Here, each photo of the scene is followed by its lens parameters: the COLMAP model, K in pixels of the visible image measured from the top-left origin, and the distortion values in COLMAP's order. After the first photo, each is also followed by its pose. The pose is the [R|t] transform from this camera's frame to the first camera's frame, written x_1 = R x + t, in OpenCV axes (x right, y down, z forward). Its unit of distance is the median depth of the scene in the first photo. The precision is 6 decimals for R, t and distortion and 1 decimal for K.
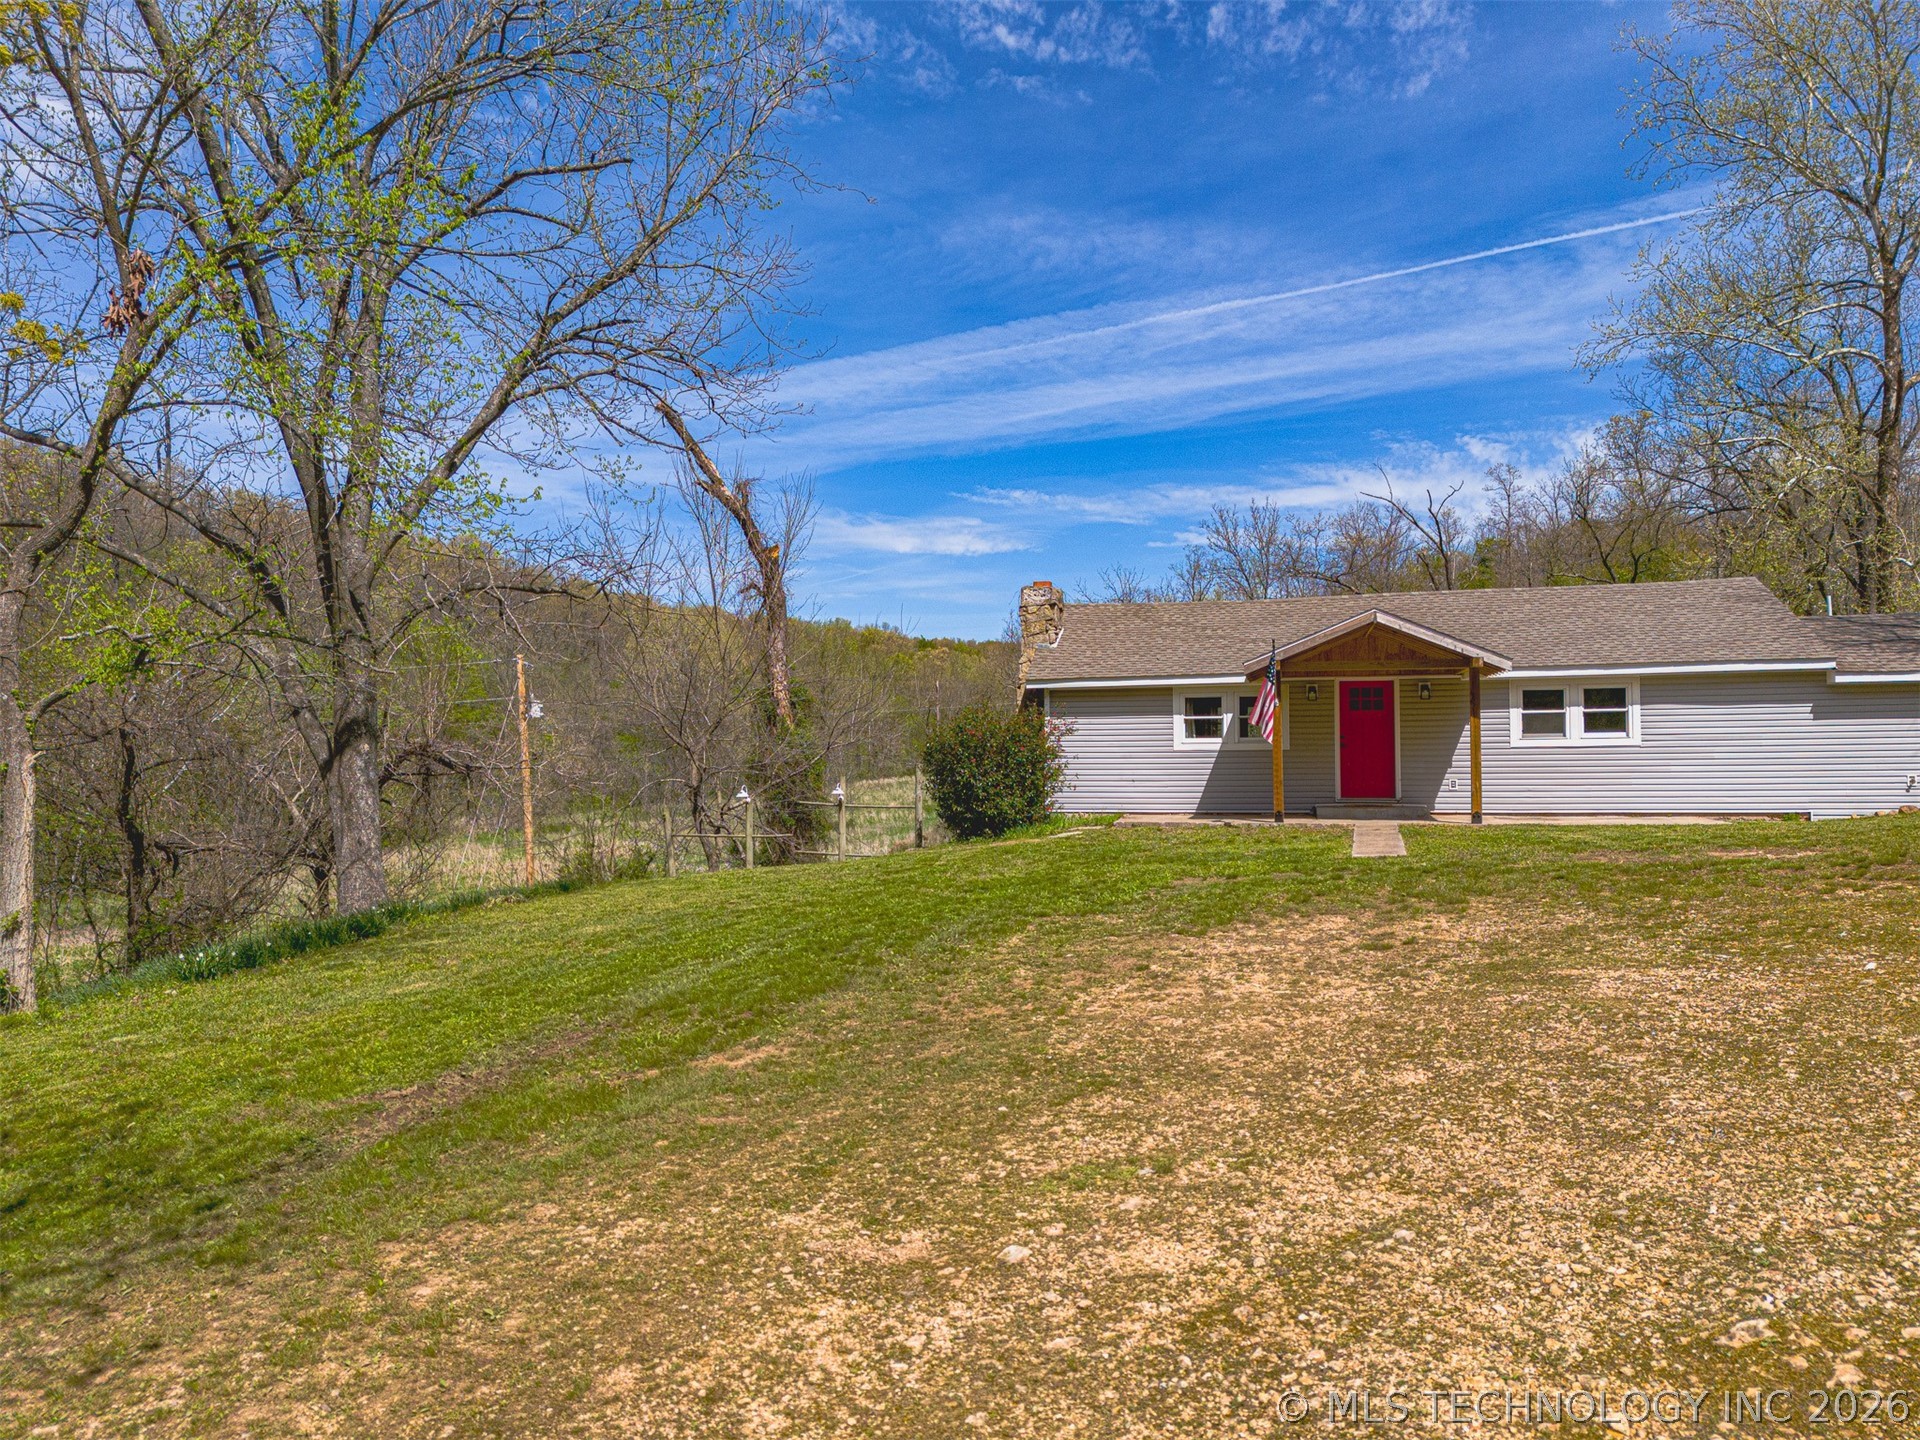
lens RADIAL K [[1417.5, 0, 964.8], [0, 1417.5, 719.1], [0, 0, 1]] dist [0.073928, -0.062923]
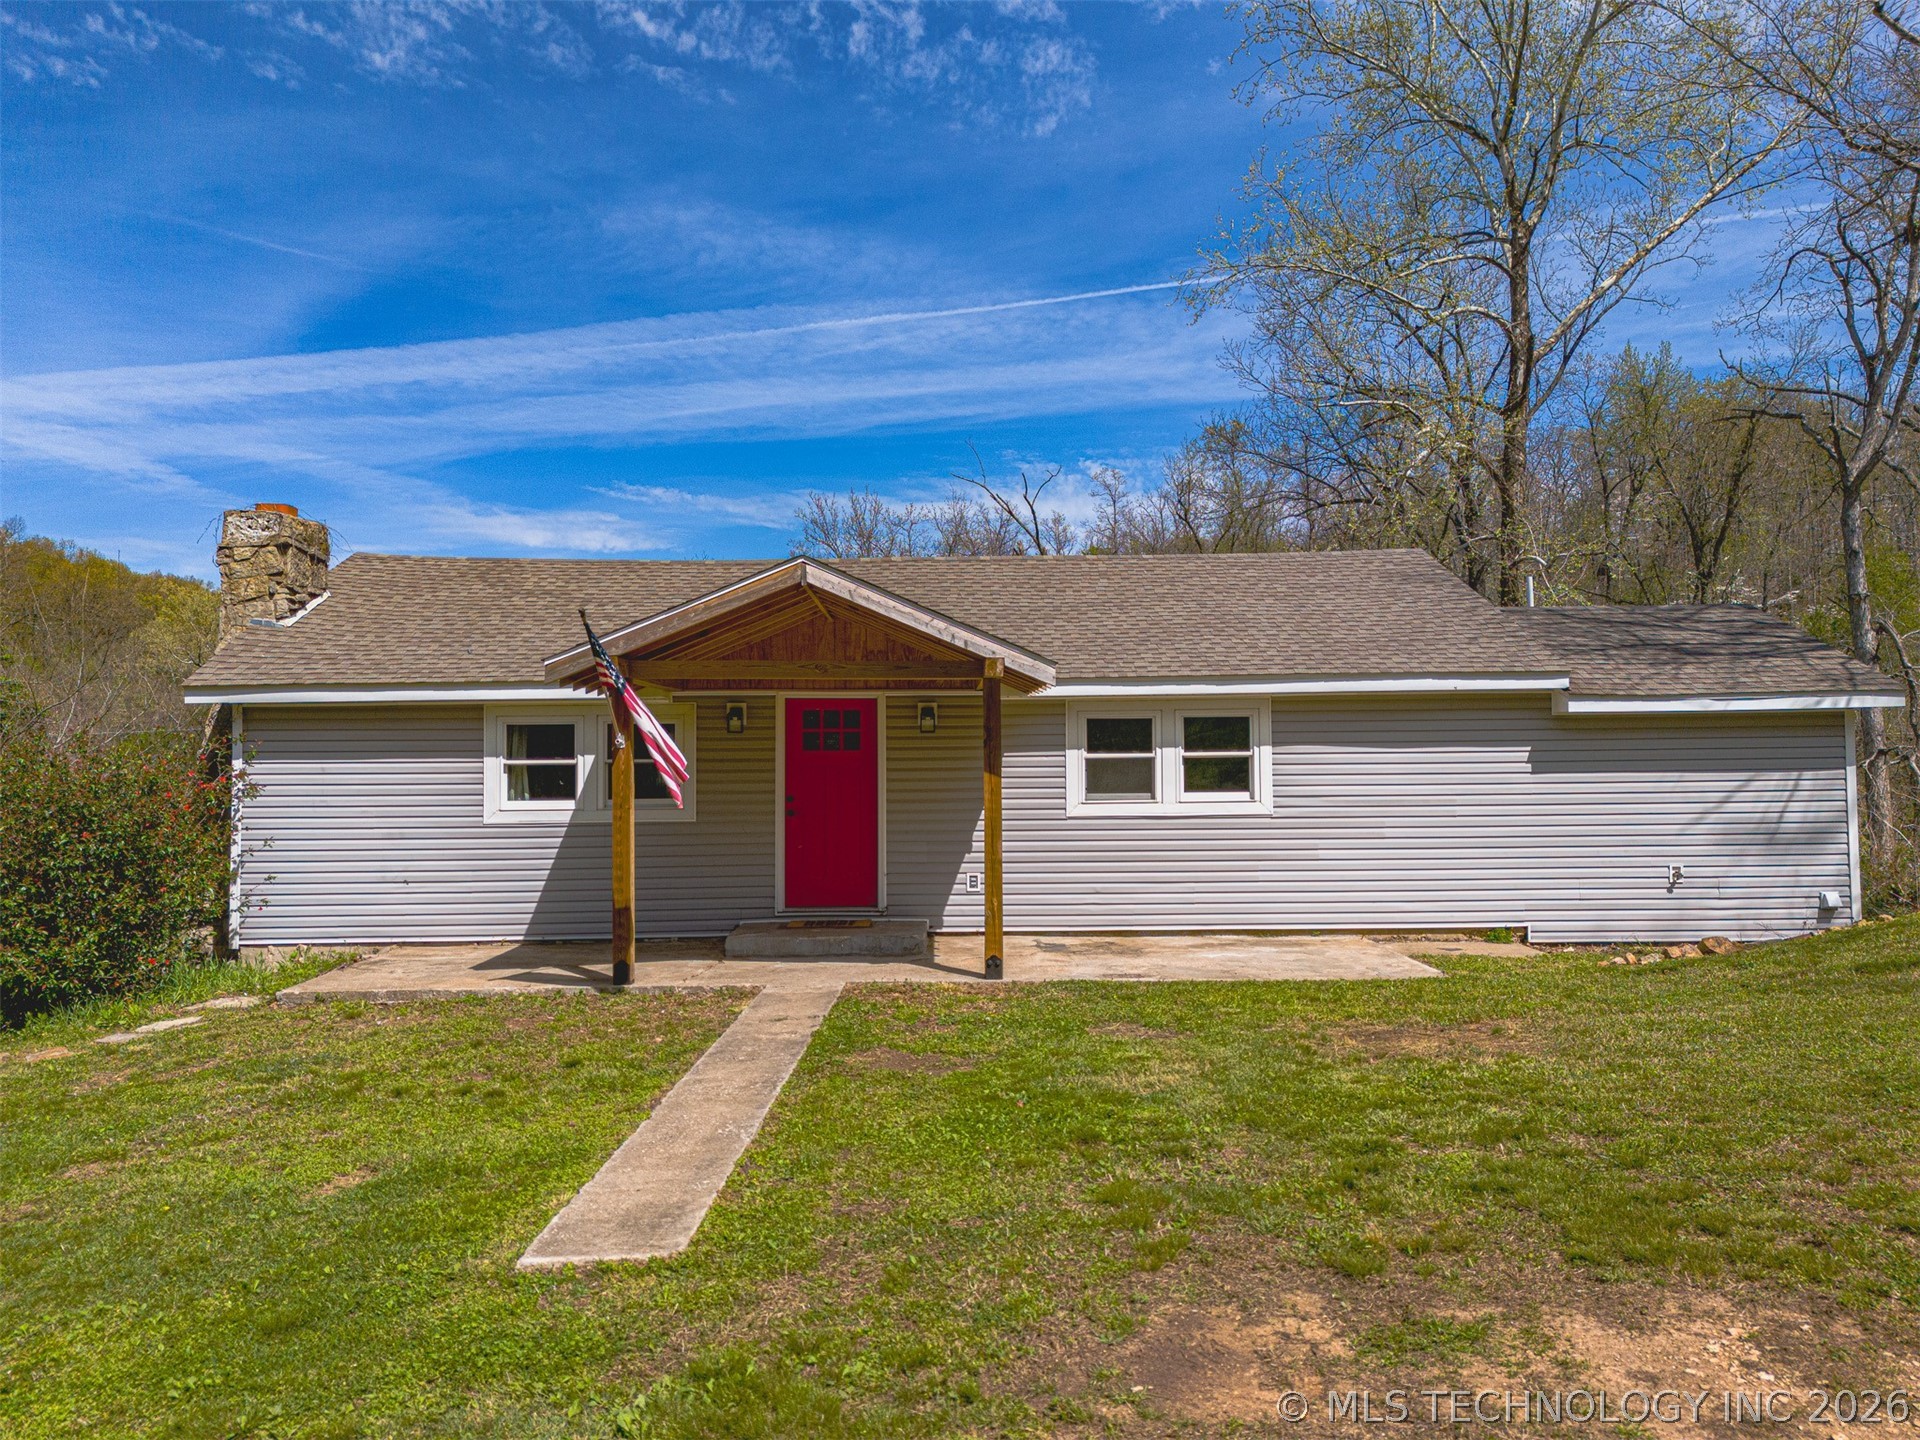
lens RADIAL K [[1417.5, 0, 971.0], [0, 1417.5, 759.4], [0, 0, 1]] dist [0.073928, -0.062923]
pose [[0.970430, 0.001474, 0.241377, 0.205478], [-0.007310, 0.999702, 0.023285, -0.016746], [-0.241271, -0.024361, 0.970152, 0.454146]]
